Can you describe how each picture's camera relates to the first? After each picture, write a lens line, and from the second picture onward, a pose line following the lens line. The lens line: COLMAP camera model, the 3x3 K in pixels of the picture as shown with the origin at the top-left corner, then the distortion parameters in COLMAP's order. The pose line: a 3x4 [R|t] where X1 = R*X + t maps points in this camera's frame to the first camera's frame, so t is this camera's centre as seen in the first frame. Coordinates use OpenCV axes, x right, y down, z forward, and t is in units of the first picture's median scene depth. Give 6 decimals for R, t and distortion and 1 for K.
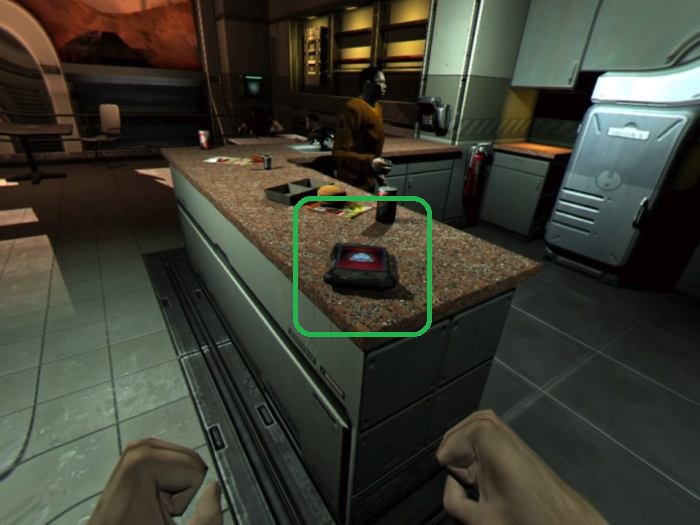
lens RADIAL K [[348.4, 0, 350.0], [0, 348.4, 262.5], [0, 0, 1]] dist [-0.002635, -0.000563]
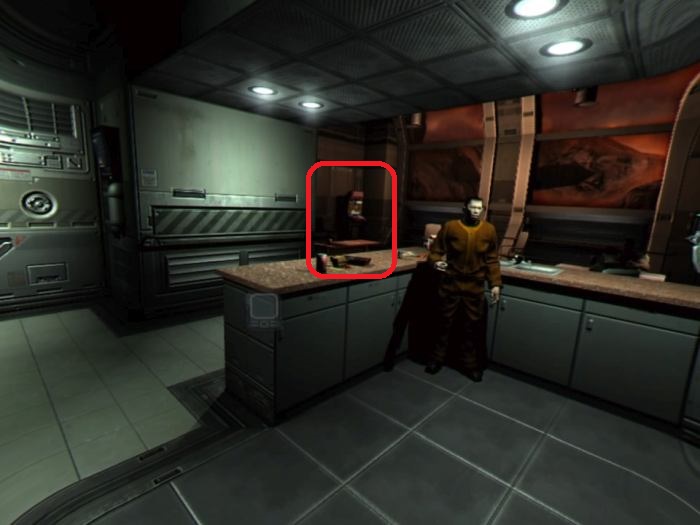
lens RADIAL K [[348.4, 0, 350.0], [0, 348.4, 262.5], [0, 0, 1]] dist [-0.002635, -0.000563]
pose [[0.219104, 0.127482, -0.967337, 0.399901], [-0.467790, 0.883777, 0.010514, -0.053202], [0.856251, 0.450207, 0.253274, 0.137311]]
